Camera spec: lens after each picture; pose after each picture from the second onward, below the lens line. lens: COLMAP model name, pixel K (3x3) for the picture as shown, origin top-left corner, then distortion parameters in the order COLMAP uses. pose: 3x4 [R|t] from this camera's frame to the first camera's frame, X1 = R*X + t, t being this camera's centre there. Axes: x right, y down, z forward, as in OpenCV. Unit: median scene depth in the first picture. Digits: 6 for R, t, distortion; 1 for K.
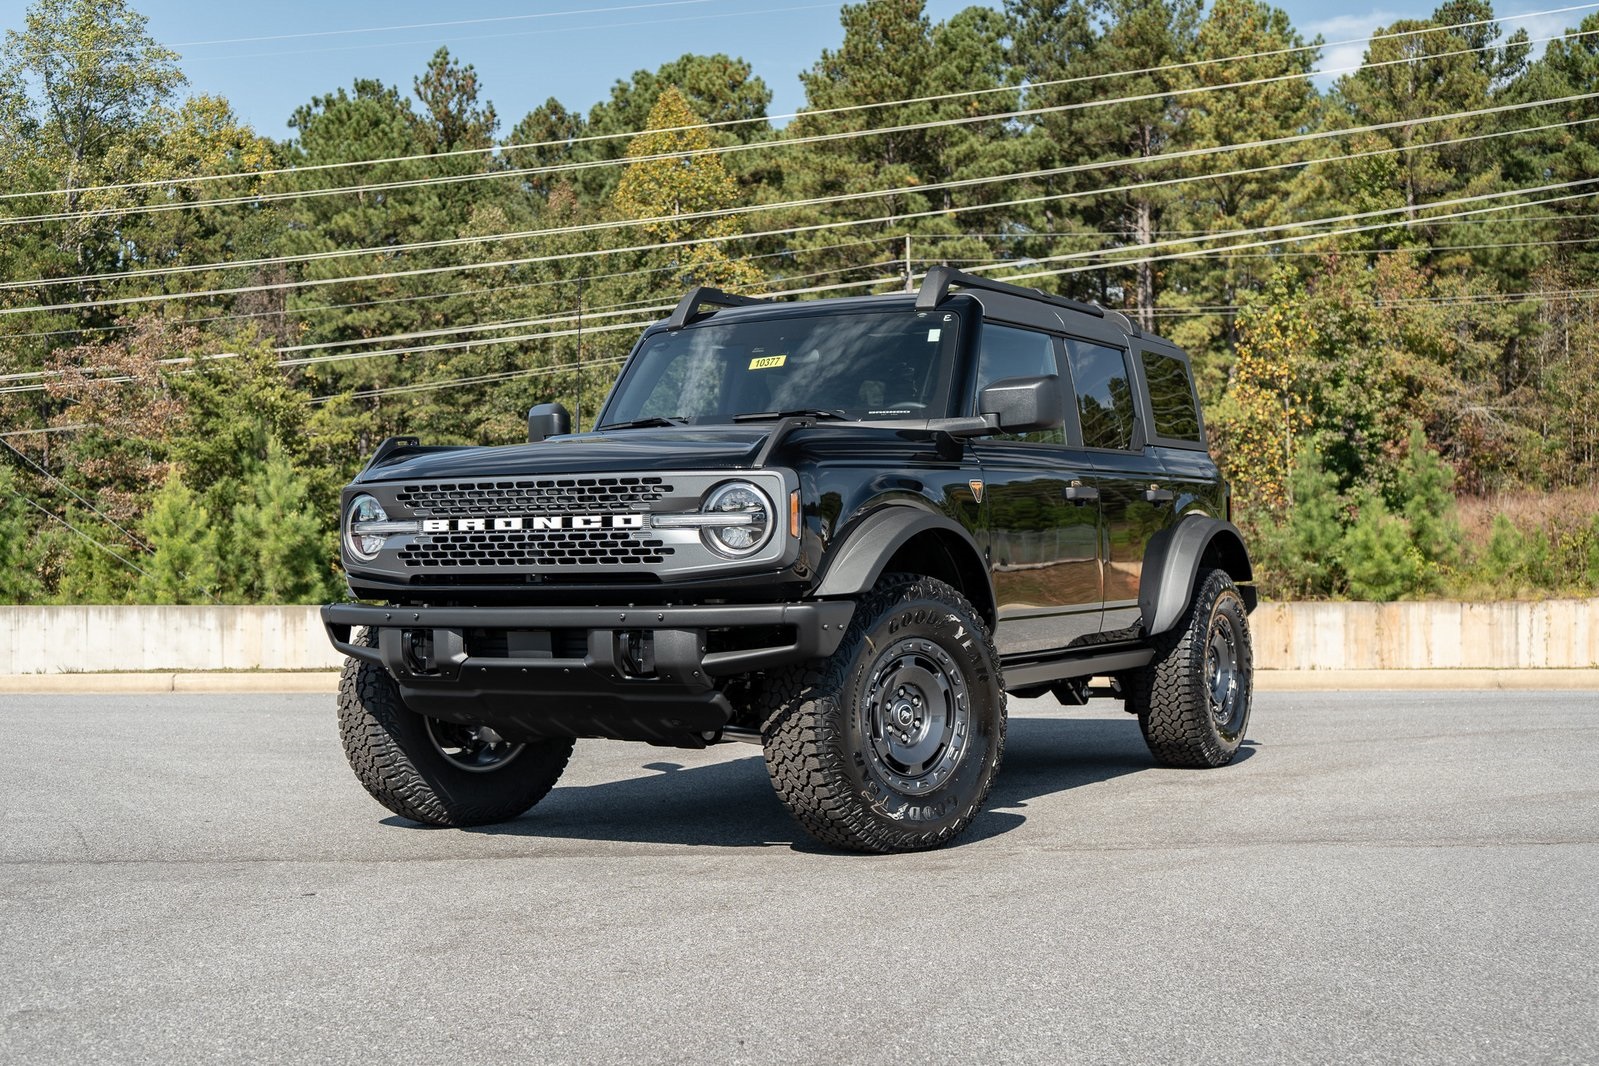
lens RADIAL K [[2077.8, 0, 799.5], [0, 2077.8, 533.0], [0, 0, 1]] dist [-0.005560, 0.042765]
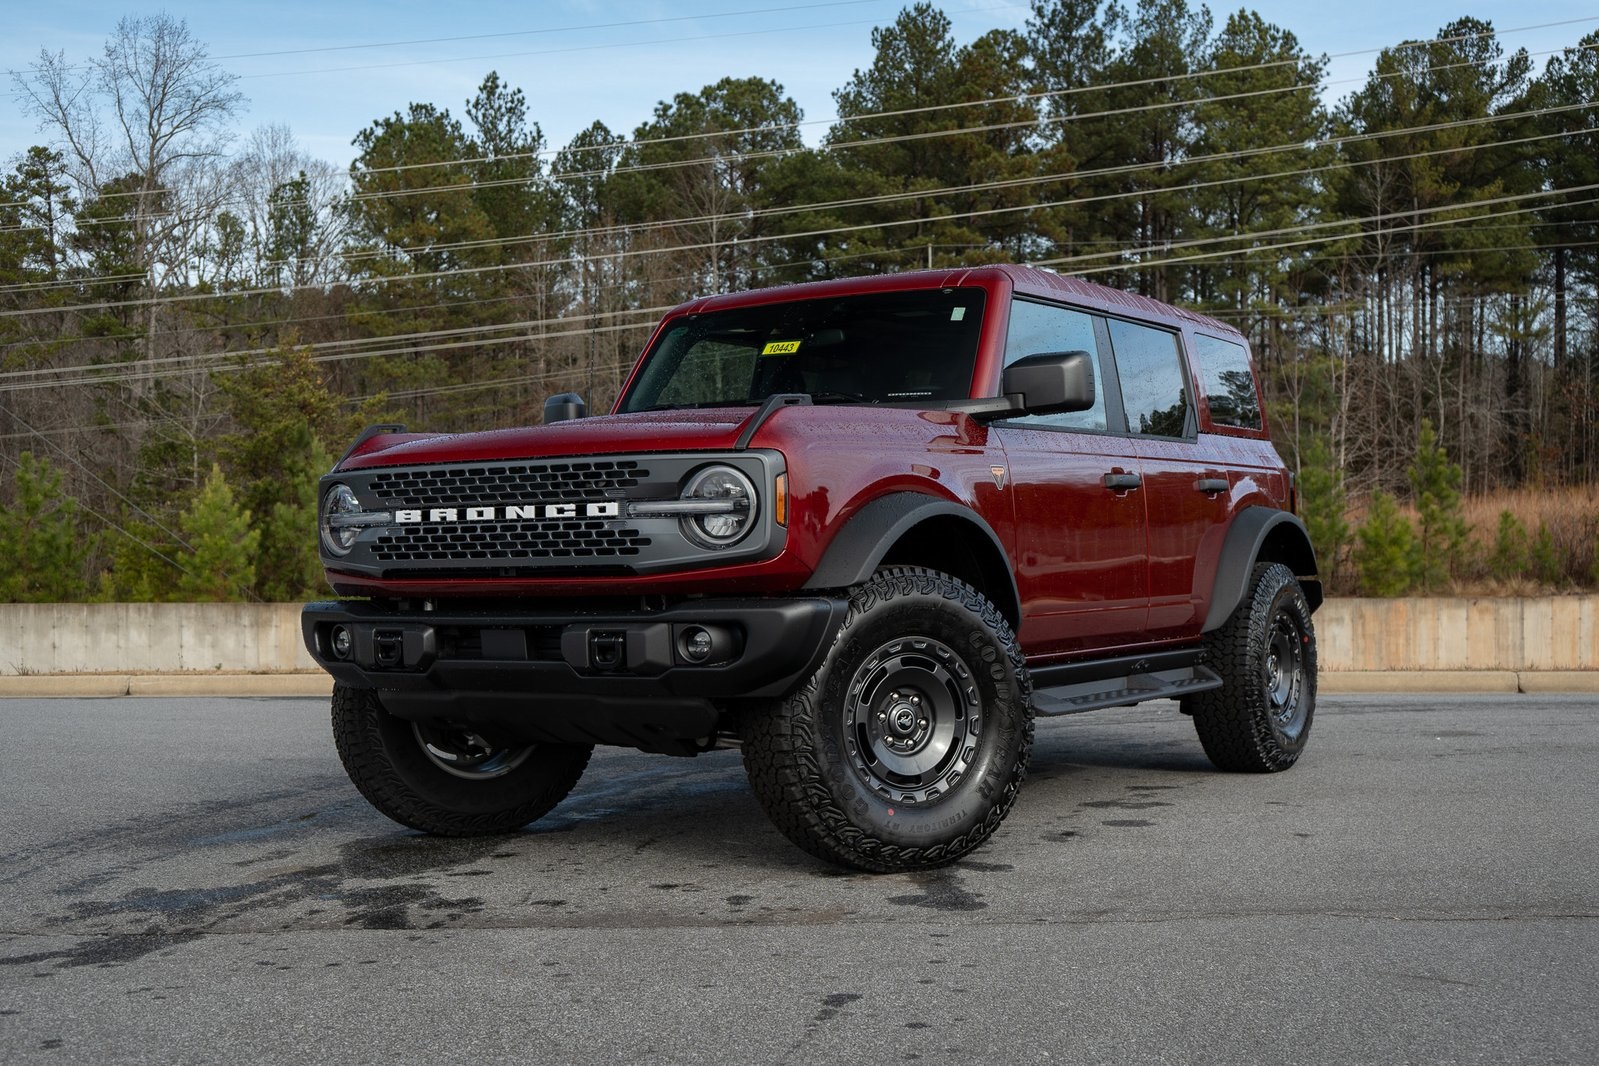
lens RADIAL K [[1973.7, 0, 799.5], [0, 1973.7, 533.0], [0, 0, 1]] dist [0.016767, -0.018884]
pose [[0.999854, -0.003162, -0.016766, 0.016176], [0.003172, 0.999995, 0.000570, 0.003821], [0.016764, -0.000623, 0.999859, 0.109240]]
